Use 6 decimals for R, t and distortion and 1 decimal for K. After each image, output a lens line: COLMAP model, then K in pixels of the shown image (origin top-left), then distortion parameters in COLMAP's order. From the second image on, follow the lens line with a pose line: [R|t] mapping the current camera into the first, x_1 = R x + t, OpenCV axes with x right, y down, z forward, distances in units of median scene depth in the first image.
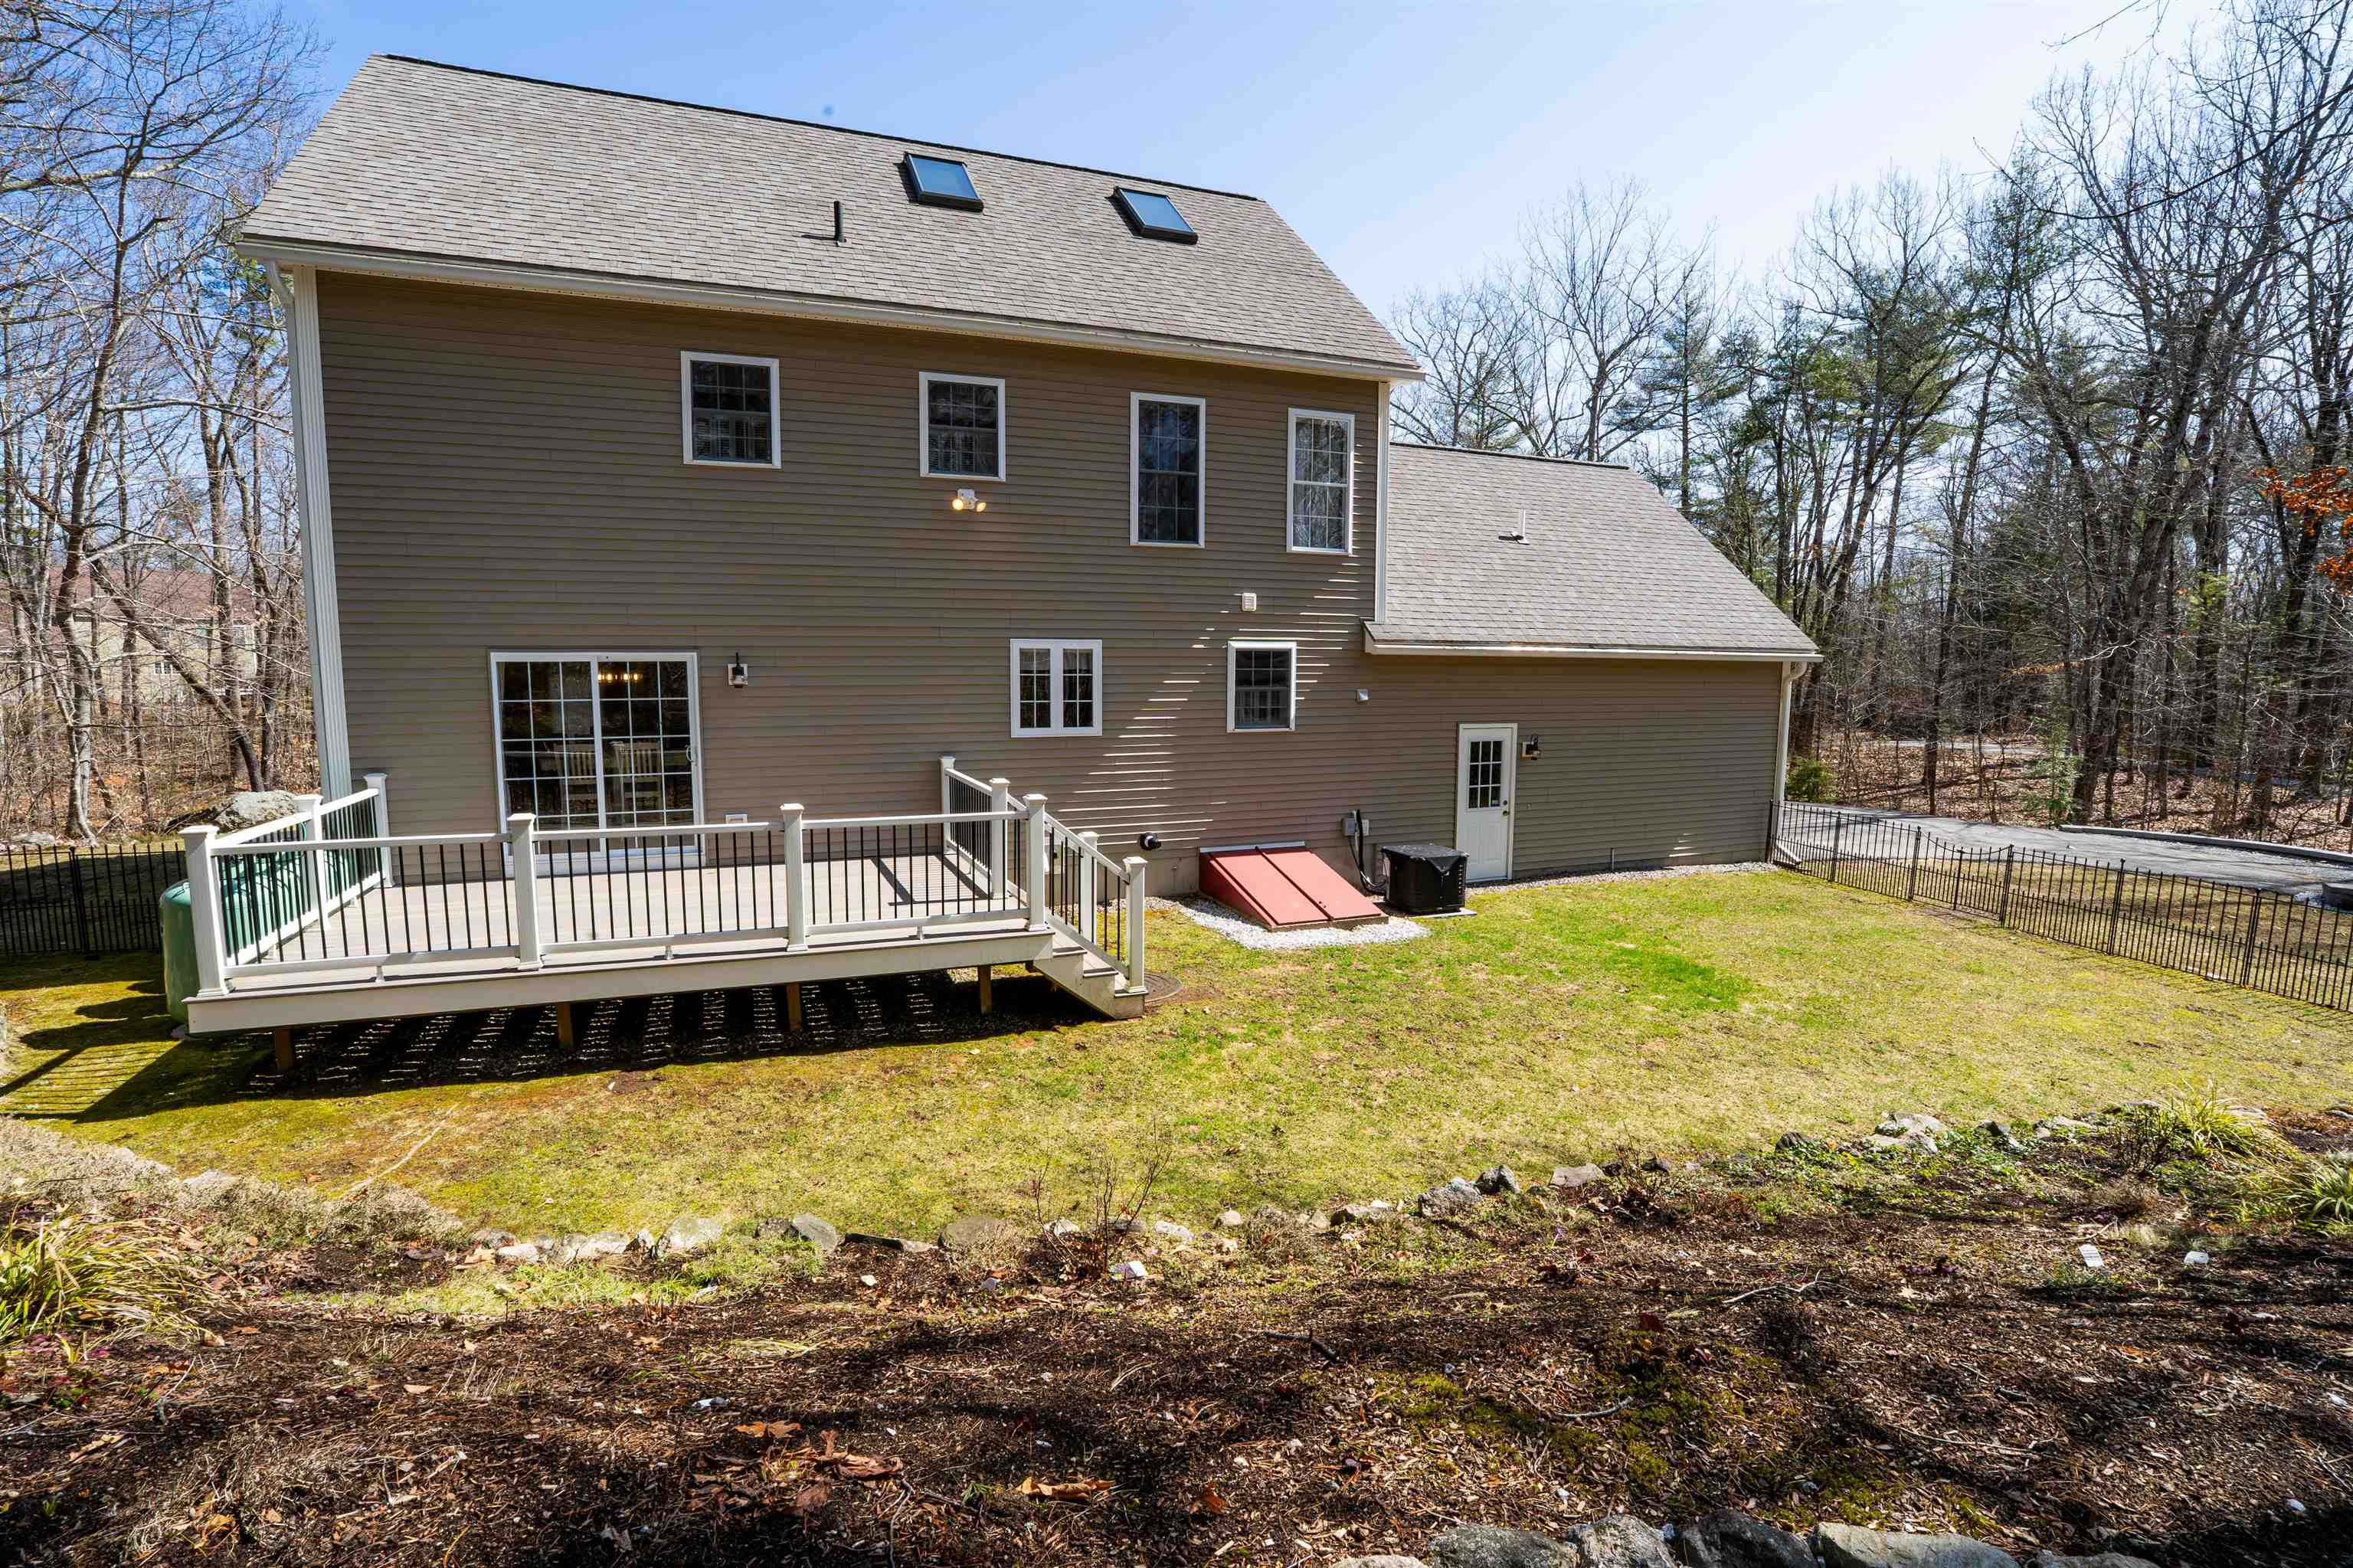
lens RADIAL K [[1078.4, 0, 1176.5], [0, 1078.4, 784.0], [0, 0, 1]] dist [-0.030461, 0.000115]
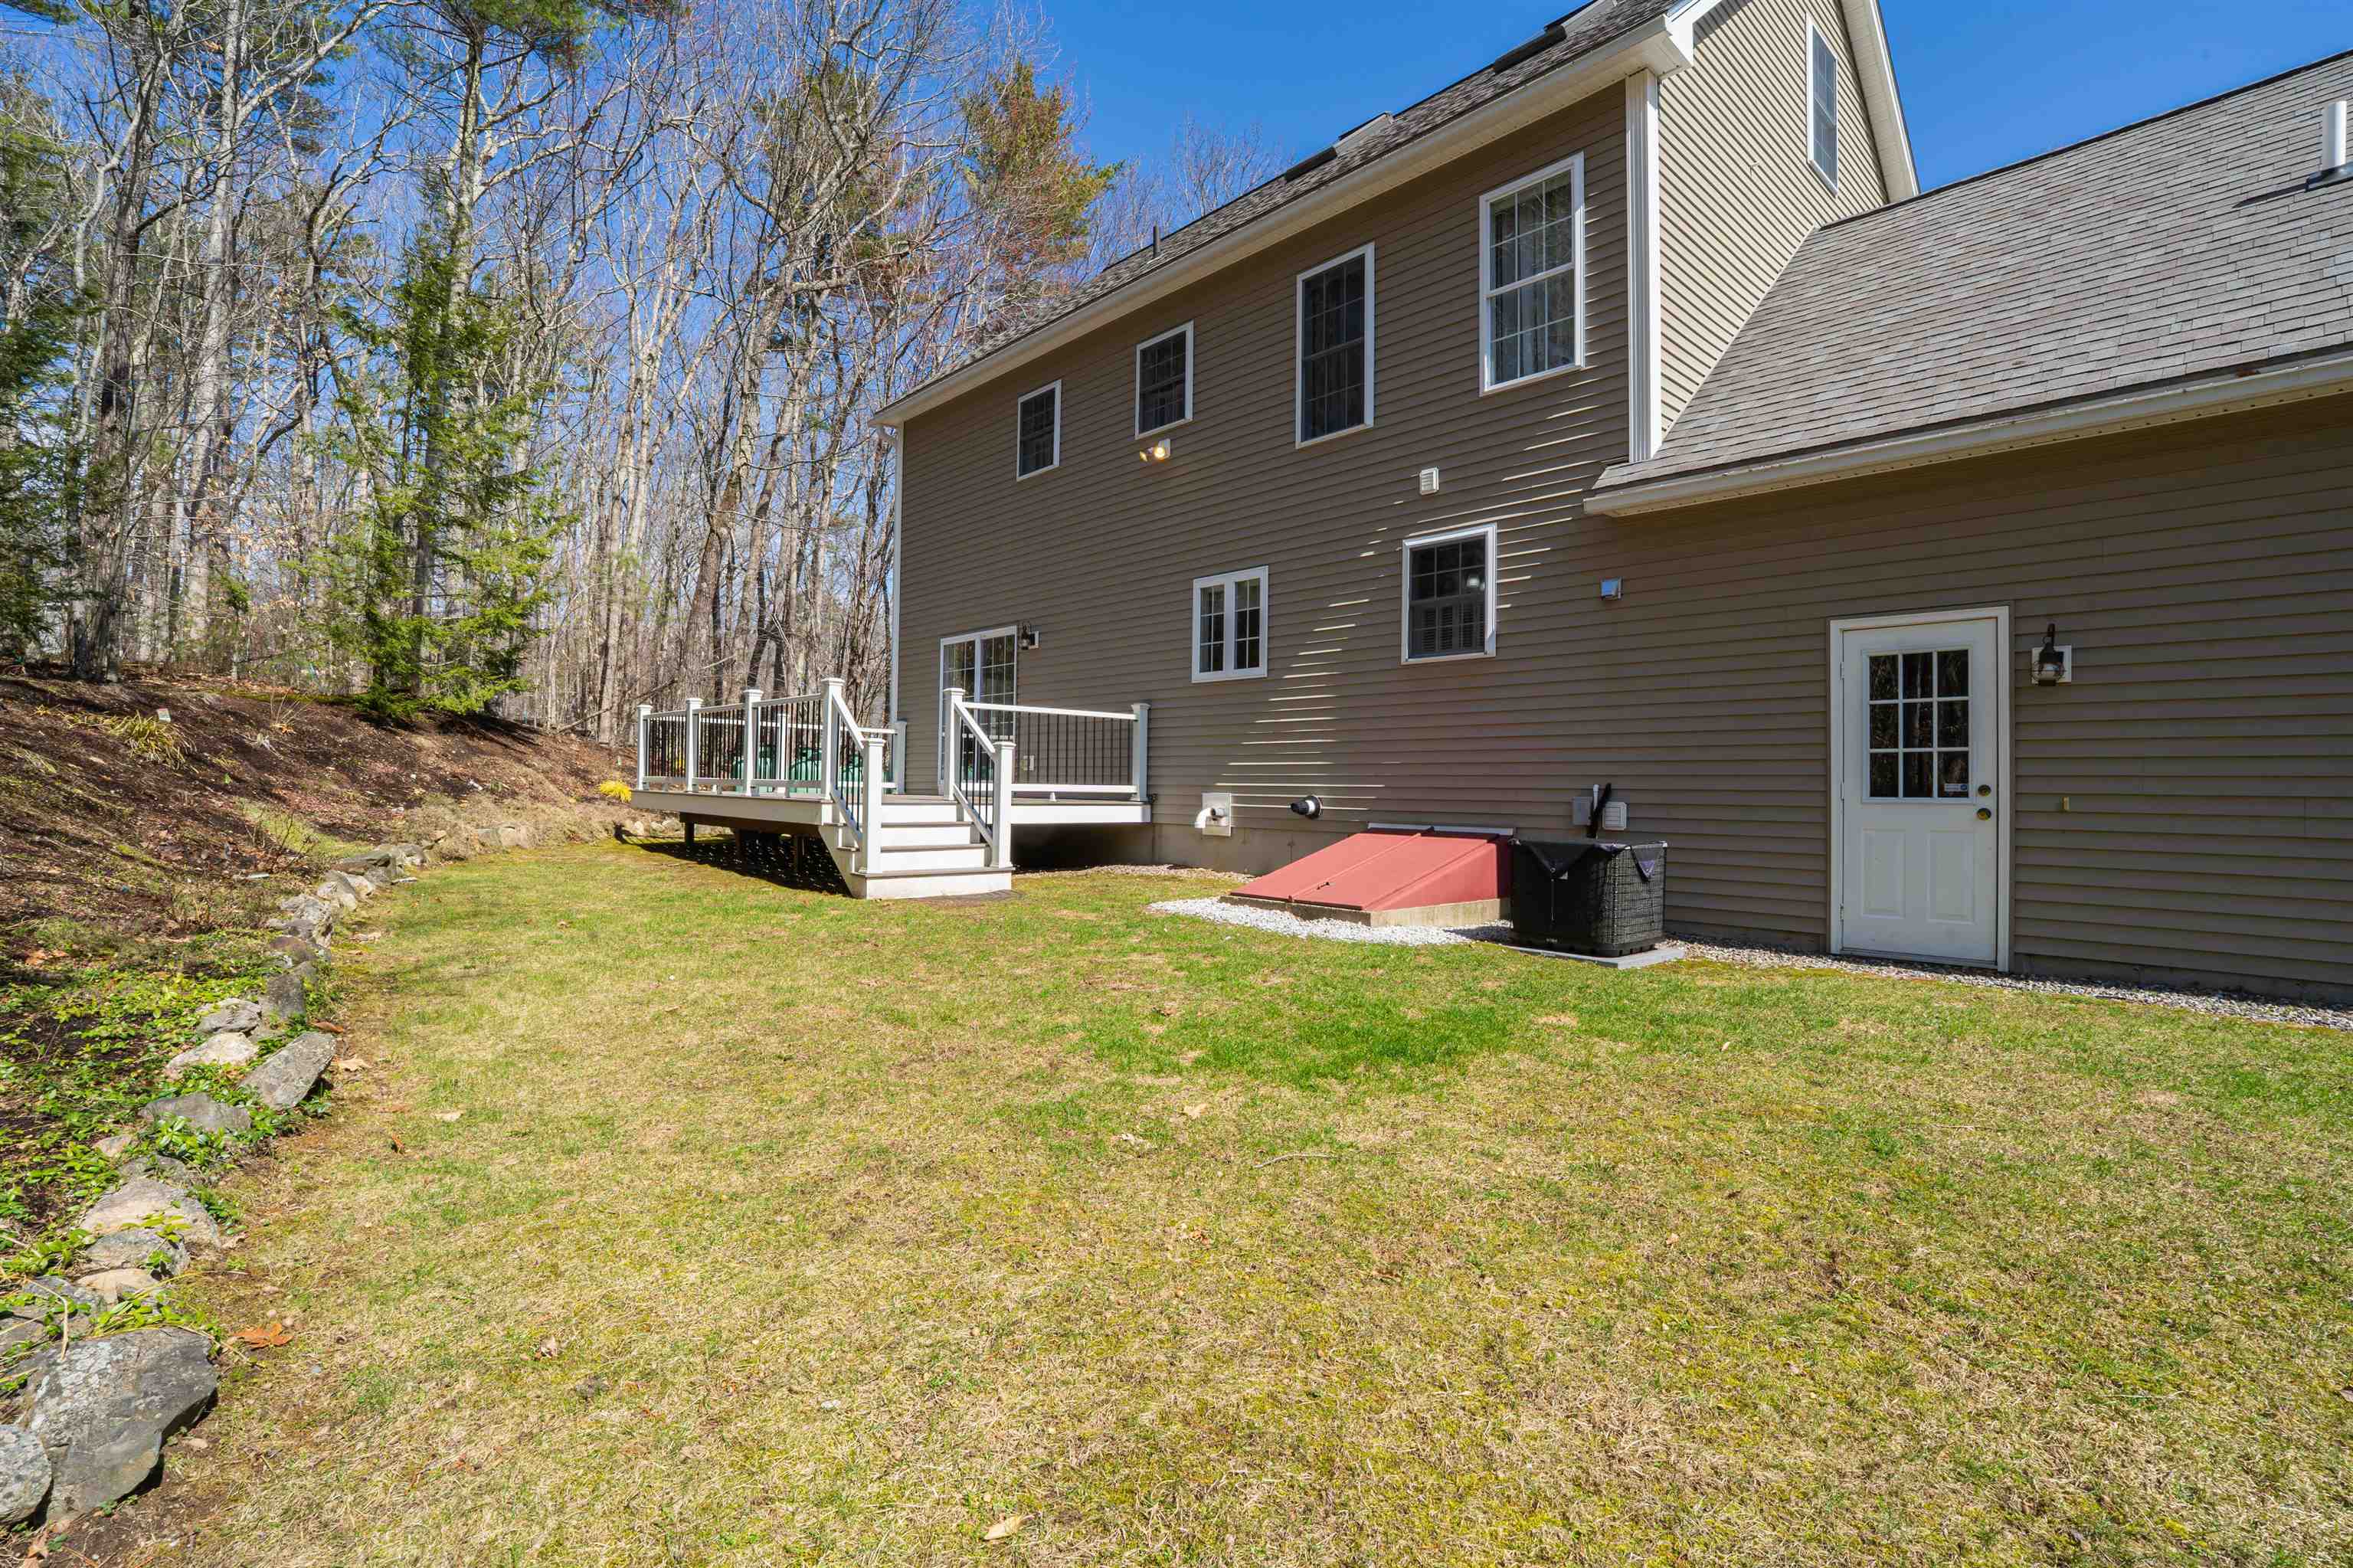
lens RADIAL K [[1078.4, 0, 1176.5], [0, 1078.4, 784.0], [0, 0, 1]] dist [-0.030461, 0.000115]
pose [[0.355401, -0.000469, -0.934714, 0.693397], [-0.115997, 0.992248, -0.044603, 0.084703], [0.927489, 0.124276, 0.352591, 0.632695]]
